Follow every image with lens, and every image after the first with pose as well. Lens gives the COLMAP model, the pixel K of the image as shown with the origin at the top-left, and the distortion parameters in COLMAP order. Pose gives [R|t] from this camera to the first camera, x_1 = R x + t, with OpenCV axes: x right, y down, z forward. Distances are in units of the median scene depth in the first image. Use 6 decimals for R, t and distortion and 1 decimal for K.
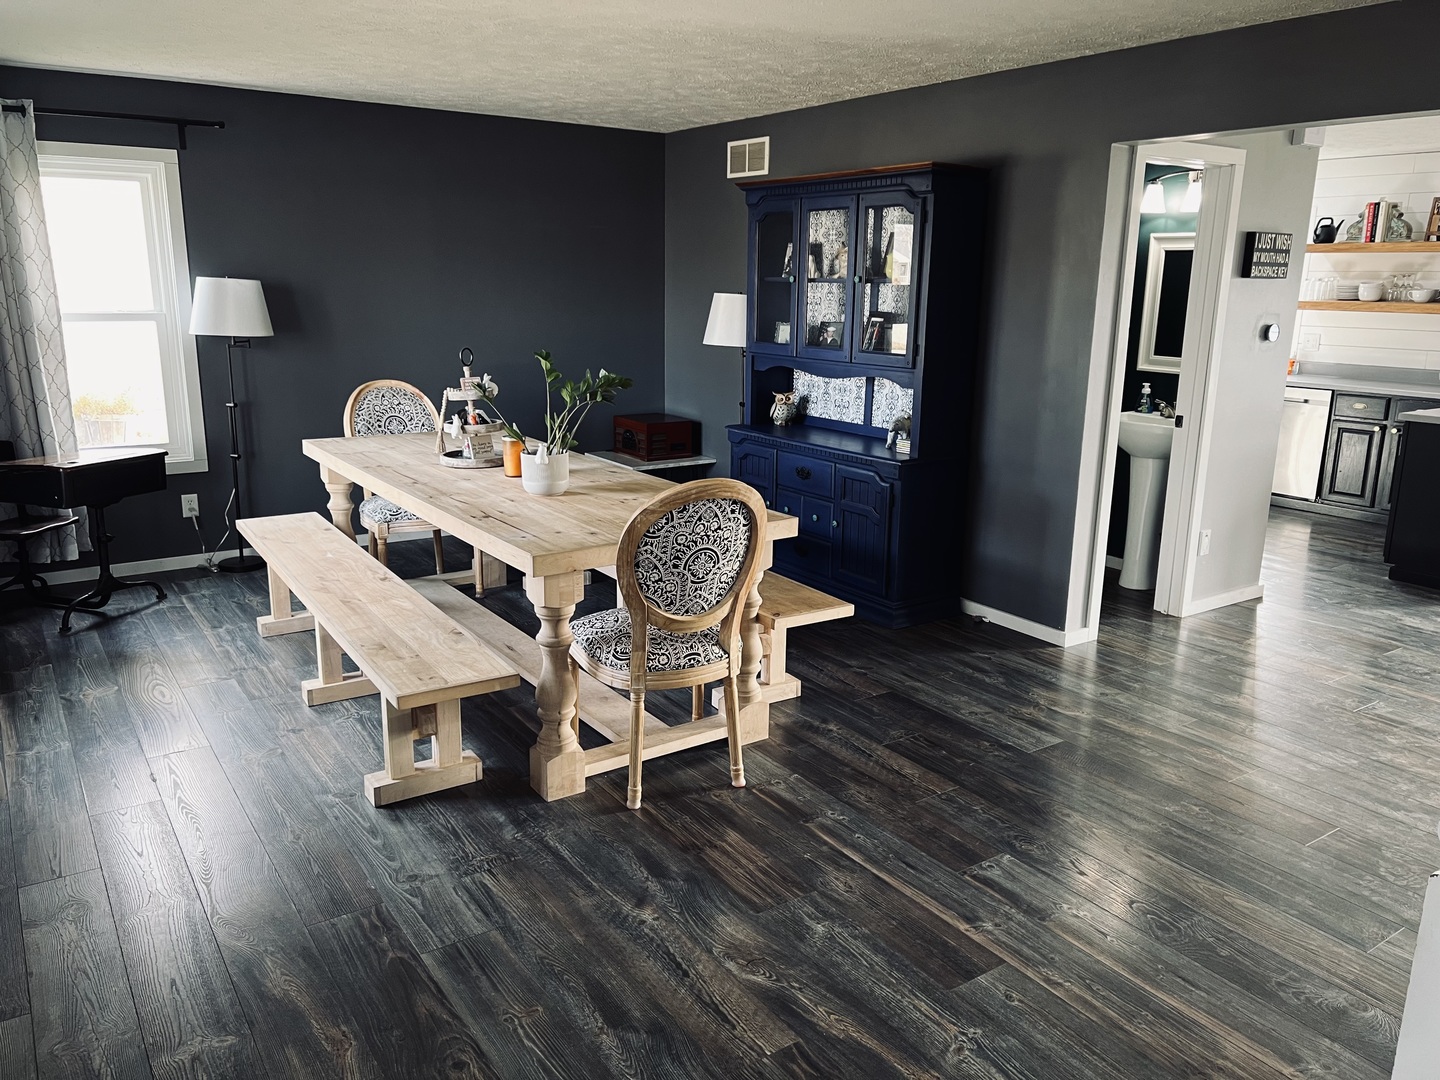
lens RADIAL K [[1093.2, 0, 722.2], [0, 1093.2, 542.2], [0, 0, 1]] dist [0.044405, 0.004201]
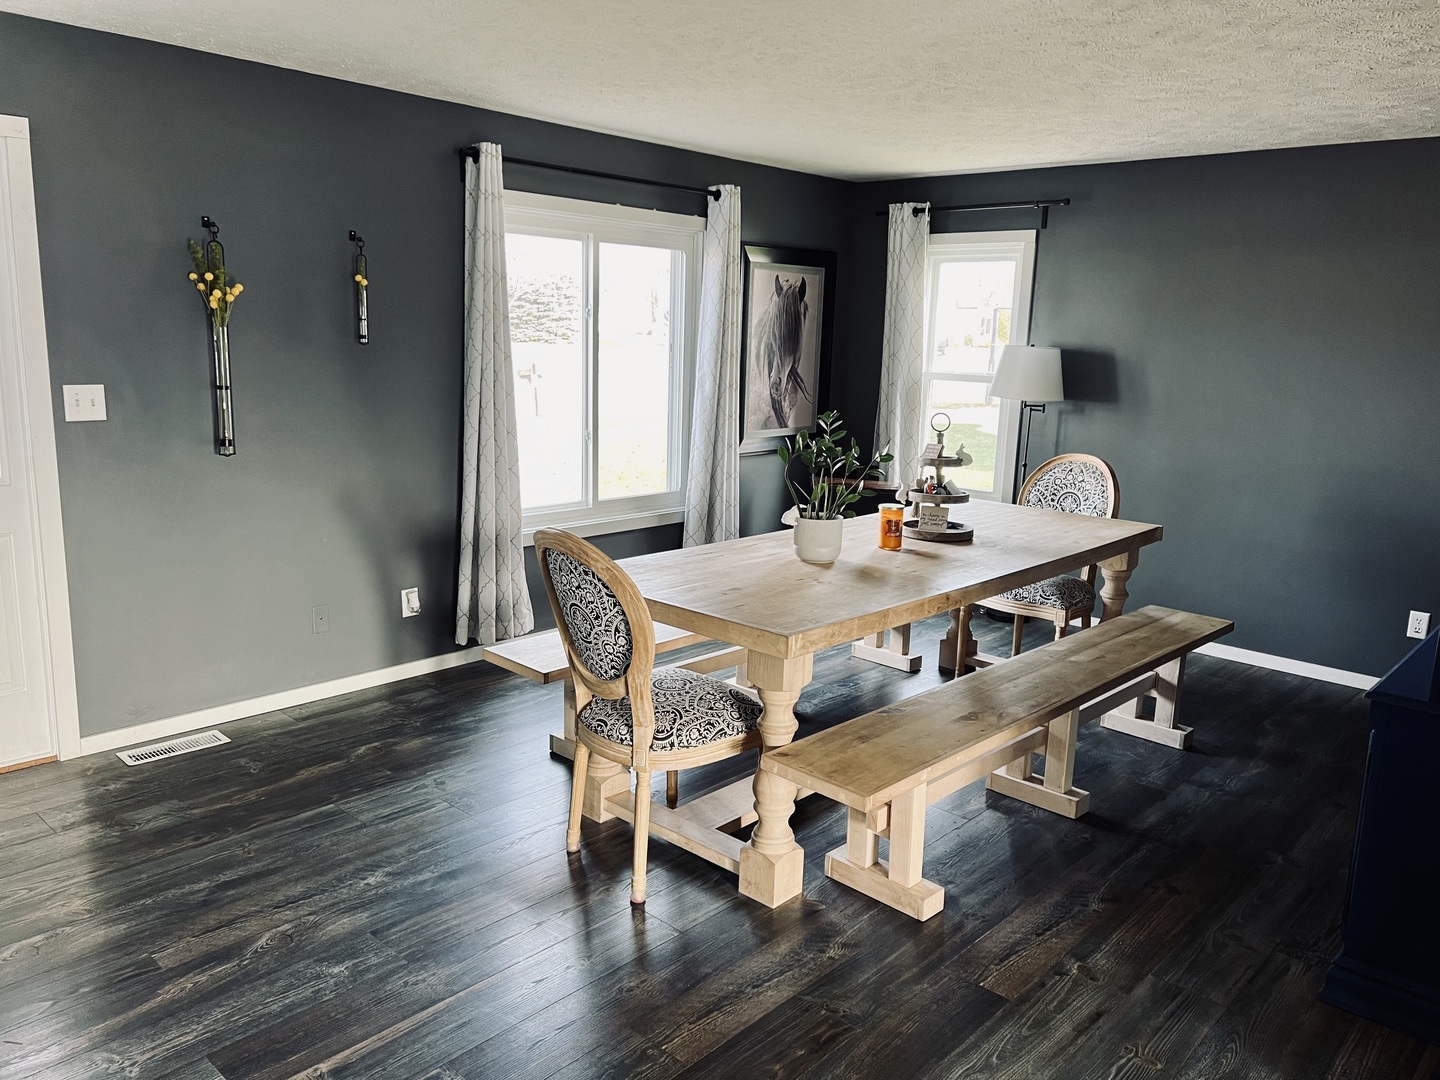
lens RADIAL K [[1093.2, 0, 725.2], [0, 1093.2, 536.4], [0, 0, 1]] dist [0.044405, 0.004201]
pose [[0.215728, 0.184932, -0.958781, 1.032620], [-0.257831, 0.957842, 0.126738, -0.236754], [0.941799, 0.219862, 0.254315, 0.971101]]
